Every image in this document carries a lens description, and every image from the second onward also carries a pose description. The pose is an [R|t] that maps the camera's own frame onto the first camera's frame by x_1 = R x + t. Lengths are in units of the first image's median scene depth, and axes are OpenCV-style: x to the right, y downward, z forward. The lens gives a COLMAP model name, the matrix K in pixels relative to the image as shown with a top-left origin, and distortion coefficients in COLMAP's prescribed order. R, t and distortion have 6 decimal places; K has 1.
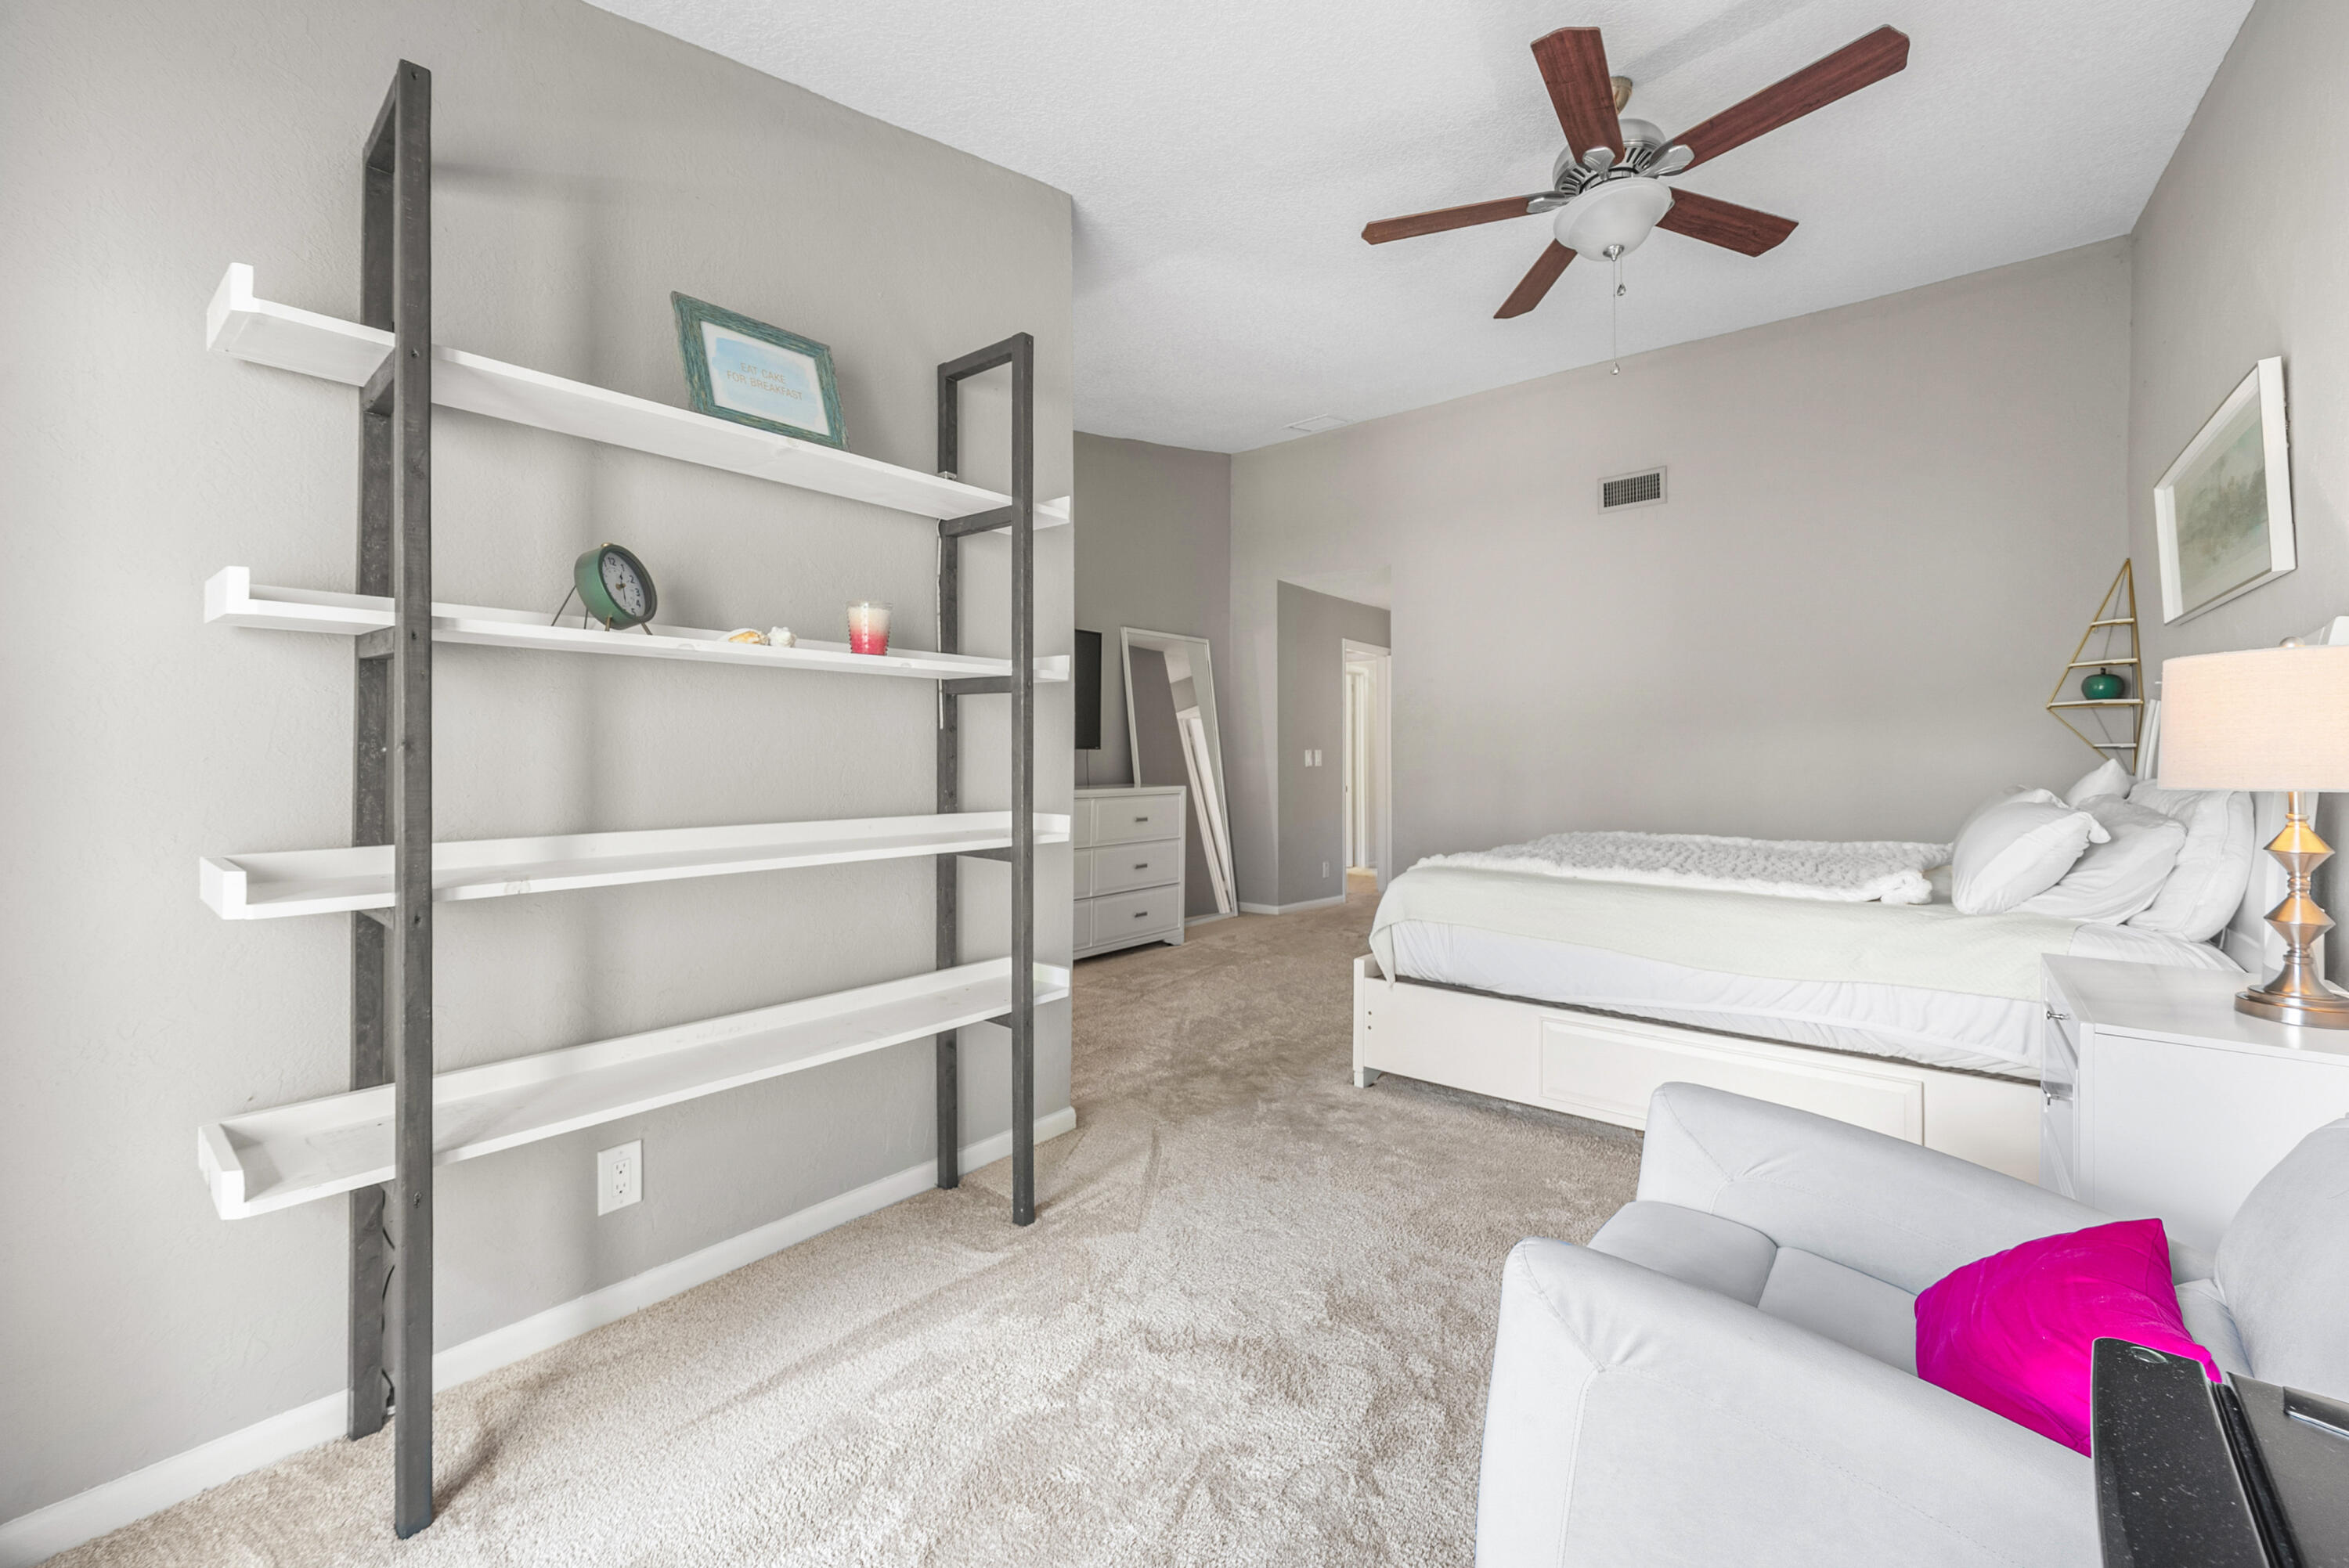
lens RADIAL K [[997.0, 0, 1171.8], [0, 997.0, 744.2], [0, 0, 1]] dist [0.015949, 0.000059]
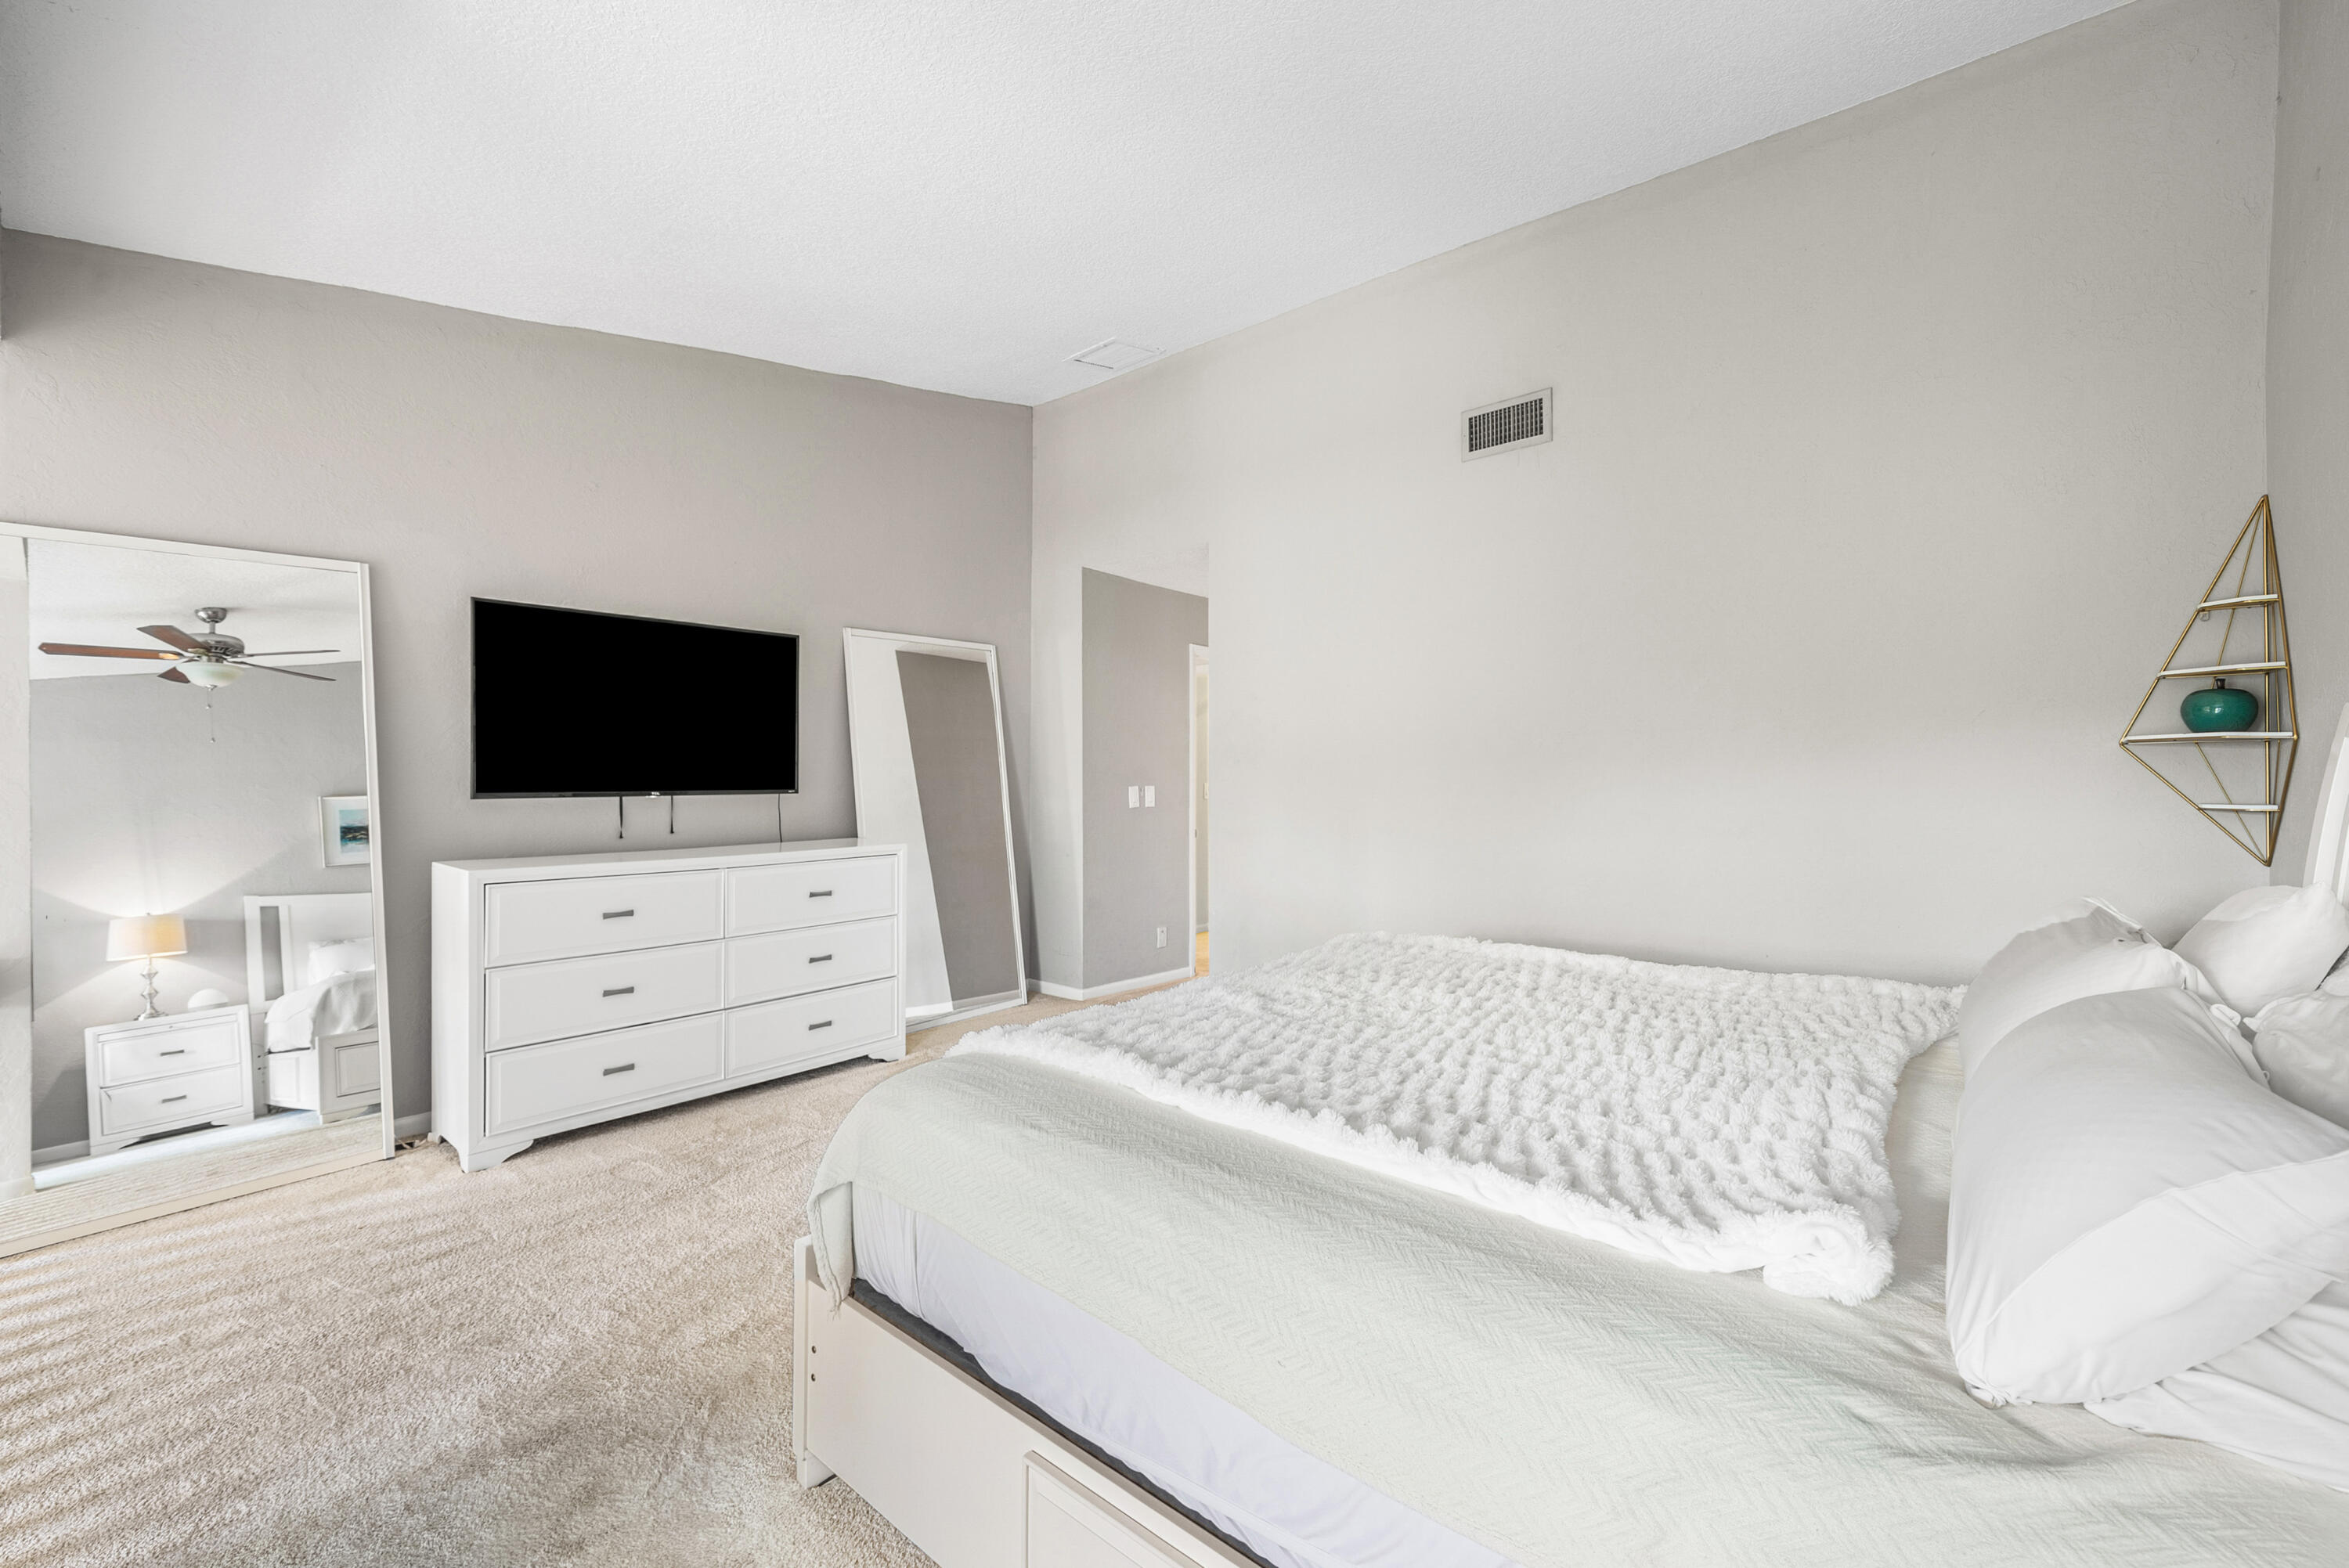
lens RADIAL K [[961.0, 0, 1173.6], [0, 961.0, 777.4], [0, 0, 1]] dist [0.001340, -0.000083]
pose [[0.999482, -0.002175, -0.032123, 0.252353], [0.002934, 0.999717, 0.023619, -0.025082], [0.032063, -0.023701, 0.999205, 0.322094]]
